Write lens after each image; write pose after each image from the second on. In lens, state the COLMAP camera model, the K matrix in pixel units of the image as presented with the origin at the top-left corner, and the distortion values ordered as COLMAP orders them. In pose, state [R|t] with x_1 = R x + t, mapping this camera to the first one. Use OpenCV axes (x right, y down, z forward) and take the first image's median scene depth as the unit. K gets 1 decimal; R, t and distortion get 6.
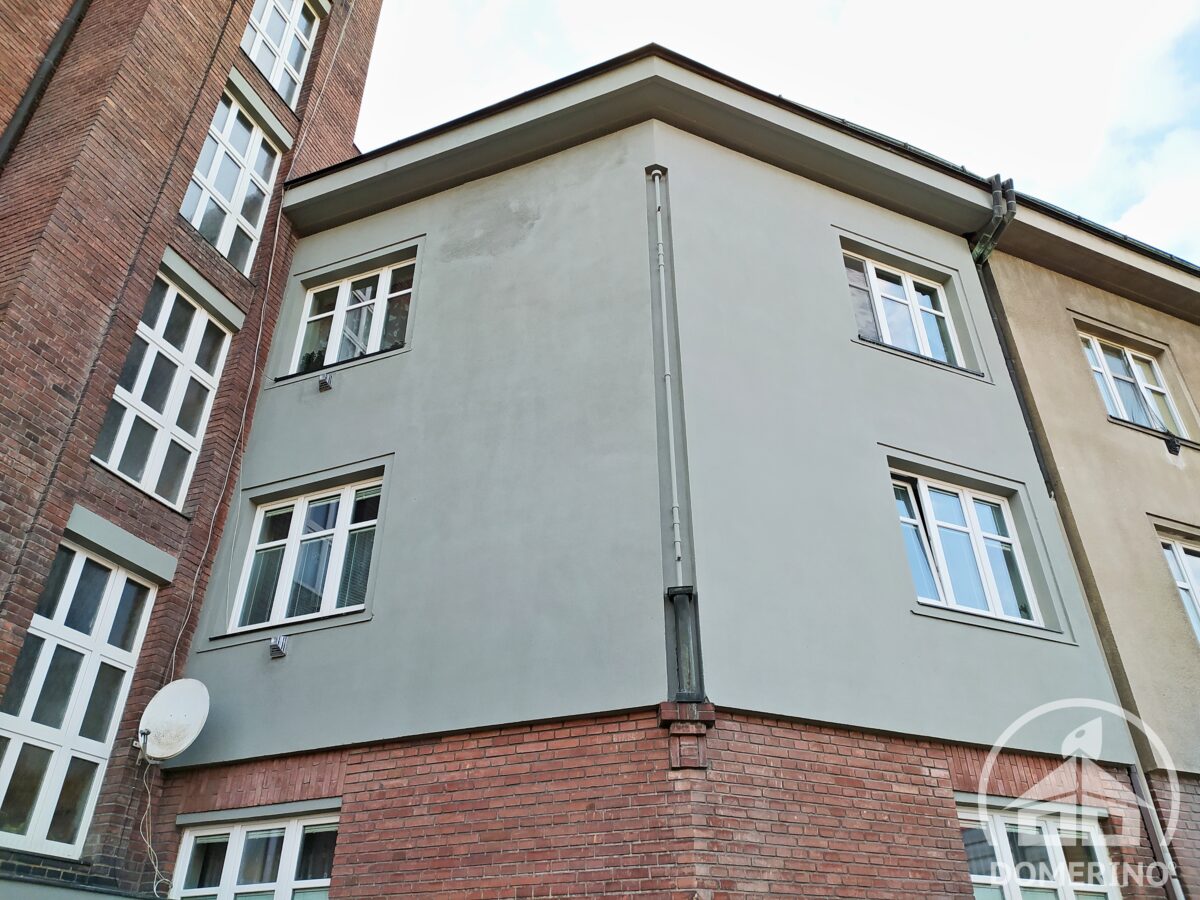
lens RADIAL K [[895.9, 0, 600.0], [0, 895.9, 450.0], [0, 0, 1]] dist [0.060687, -0.054636]
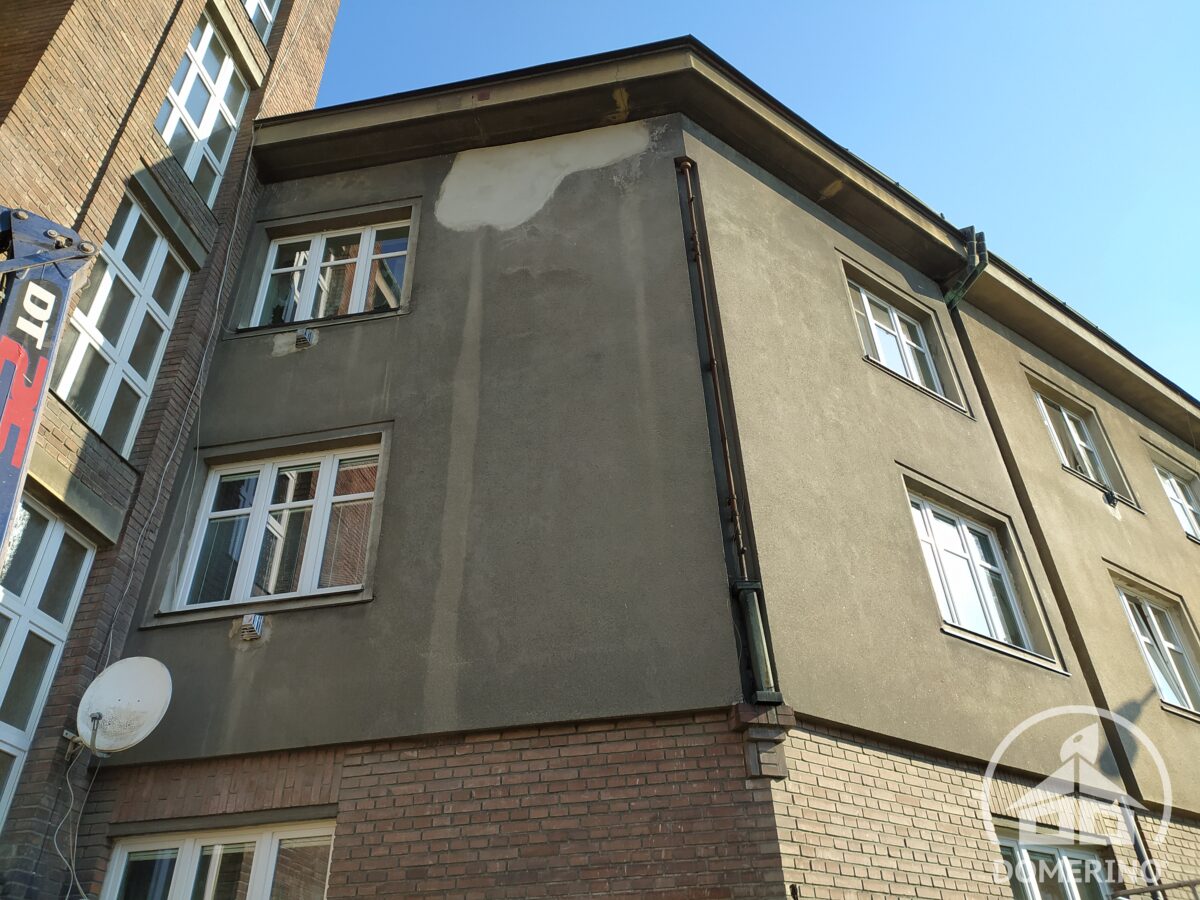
lens RADIAL K [[888.9, 0, 600.0], [0, 888.9, 450.0], [0, 0, 1]] dist [0.057633, -0.050512]
pose [[0.977504, 0.098732, 0.186382, -0.219467], [-0.089315, 0.994297, -0.058282, 0.075454], [-0.191073, 0.040325, 0.980747, 0.108122]]
